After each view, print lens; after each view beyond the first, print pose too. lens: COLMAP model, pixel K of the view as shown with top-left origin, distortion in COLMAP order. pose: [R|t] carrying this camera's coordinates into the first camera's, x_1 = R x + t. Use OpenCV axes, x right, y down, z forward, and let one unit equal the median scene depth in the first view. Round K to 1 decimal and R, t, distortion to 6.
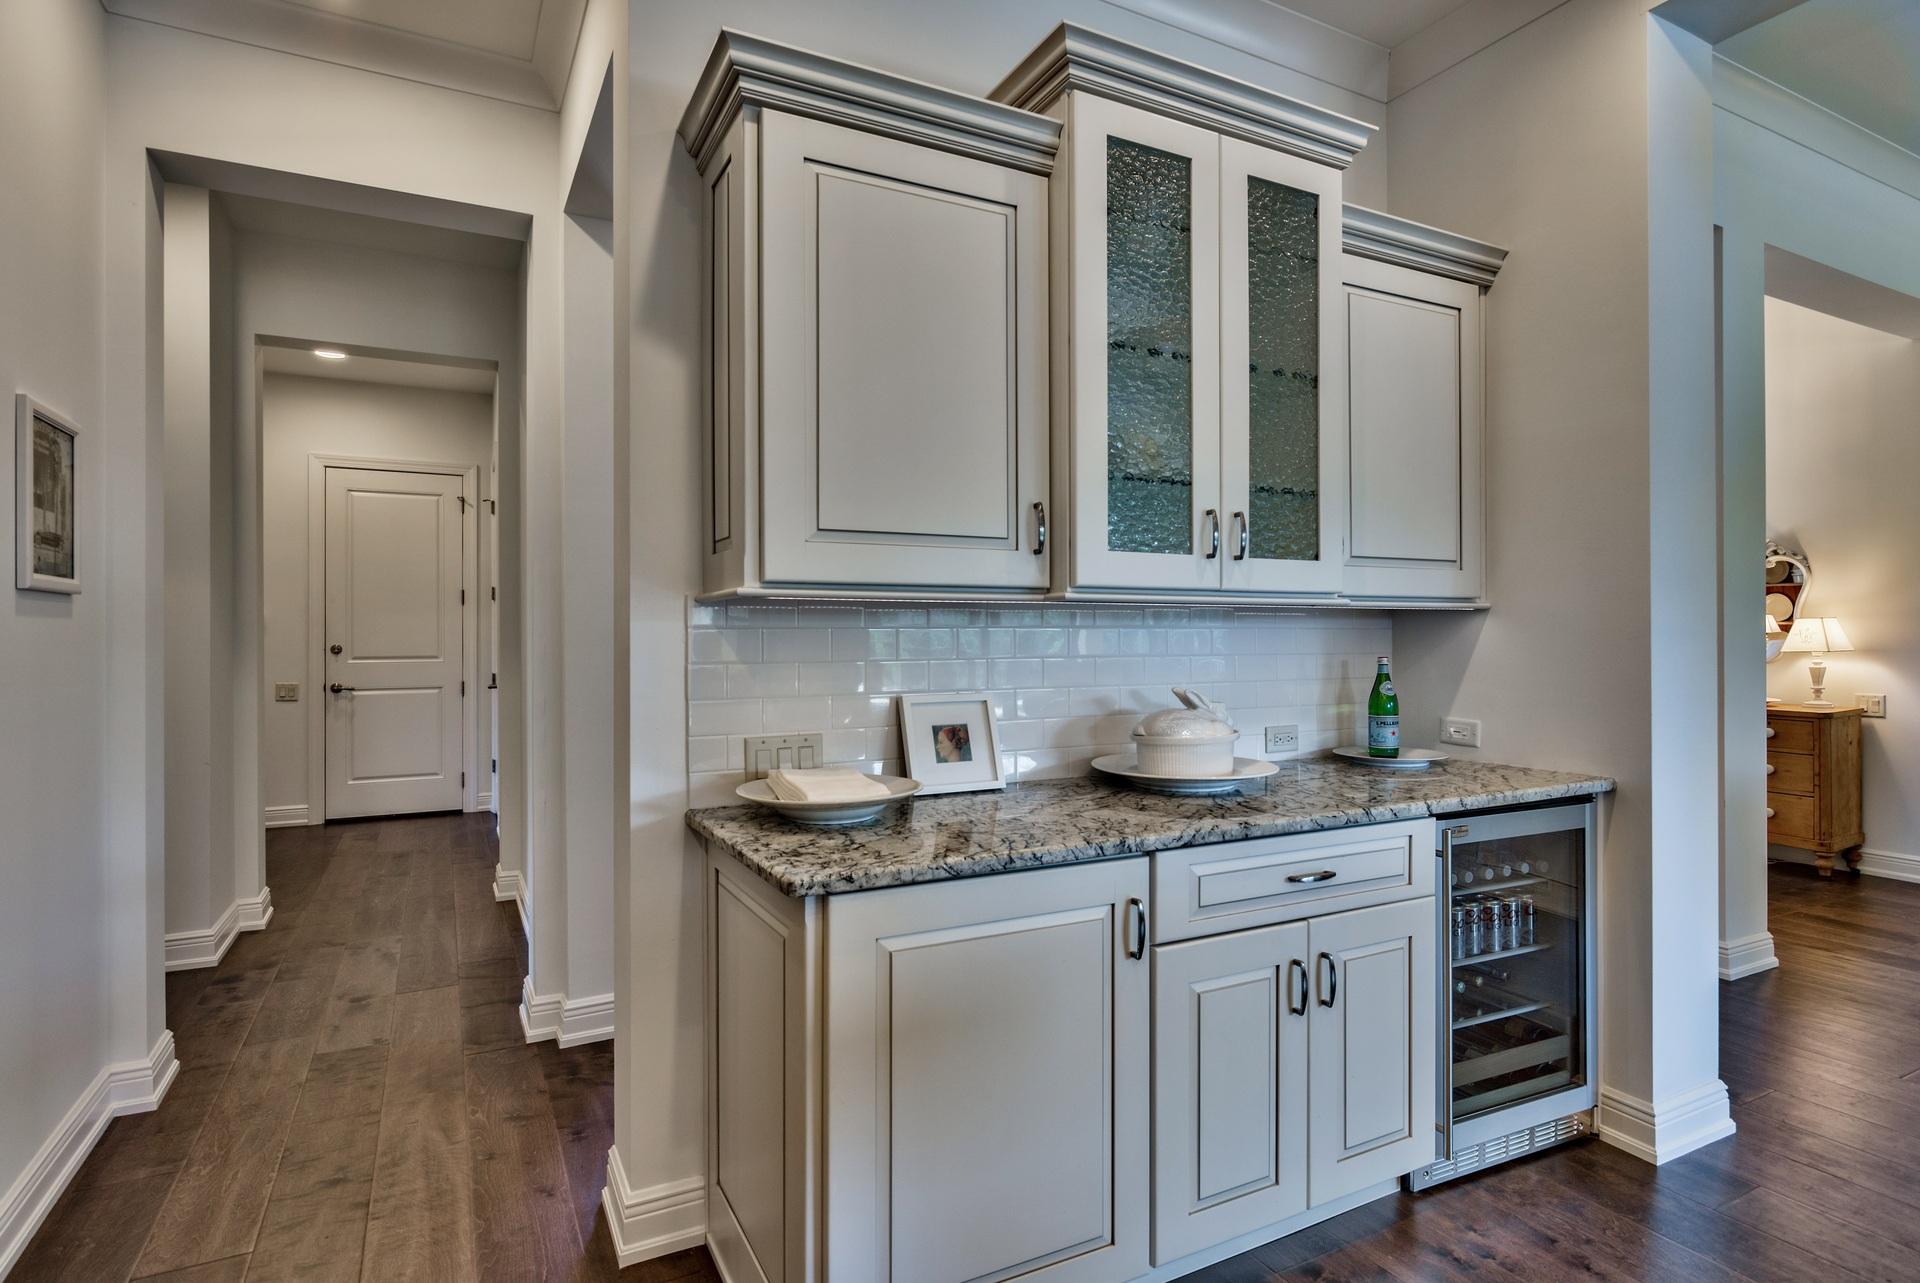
lens RADIAL K [[937.9, 0, 1029.8], [0, 937.9, 628.0], [0, 0, 1]] dist [0.003653, -0.000105]
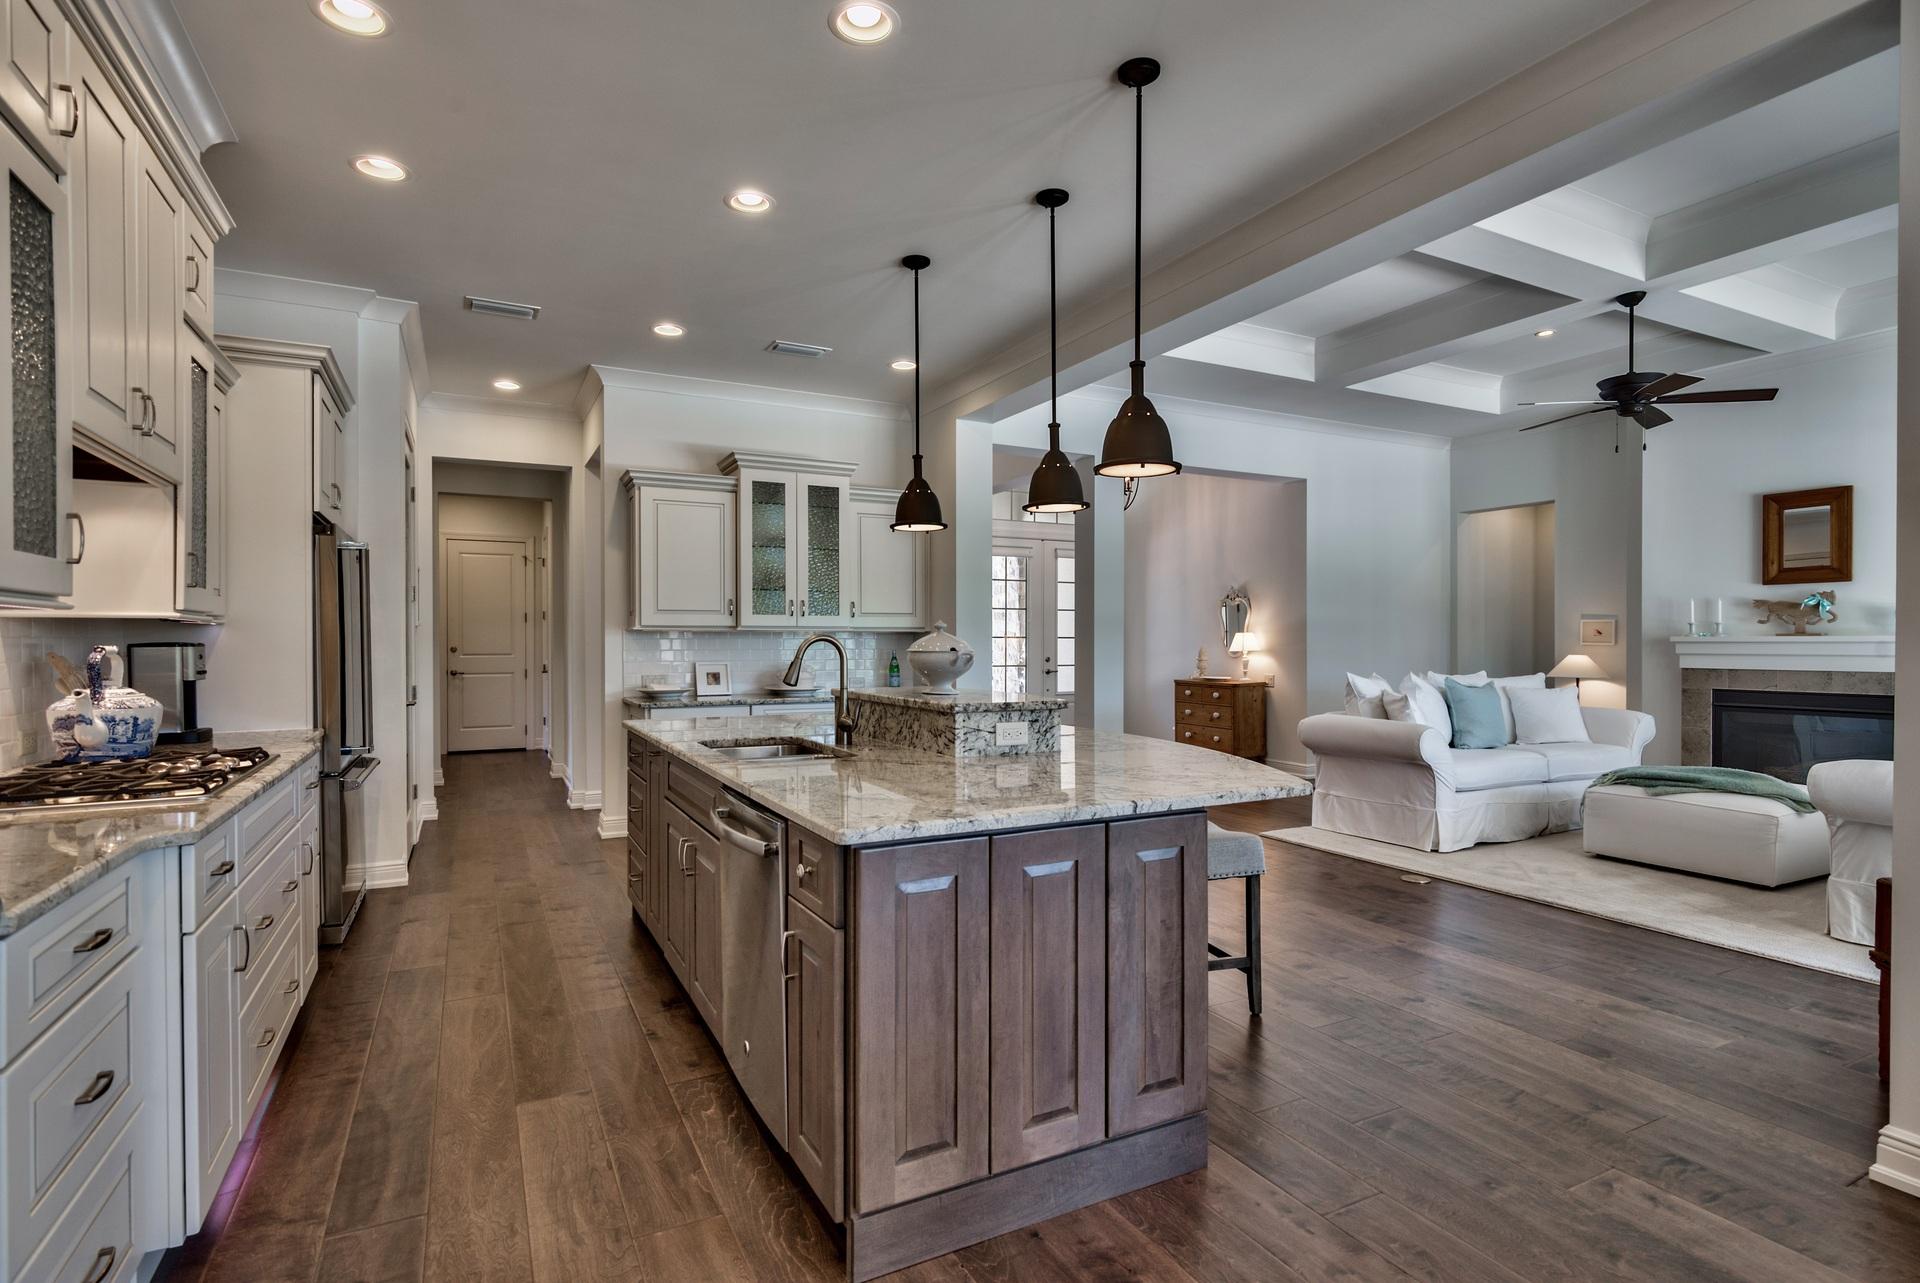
lens RADIAL K [[937.9, 0, 956.2], [0, 937.9, 647.3], [0, 0, 1]] dist [0.003653, -0.000105]
pose [[0.996314, 0.002328, -0.085747, 0.731211], [-0.001119, 0.999899, 0.014145, -0.013082], [0.085771, -0.013997, 0.996217, -1.462191]]
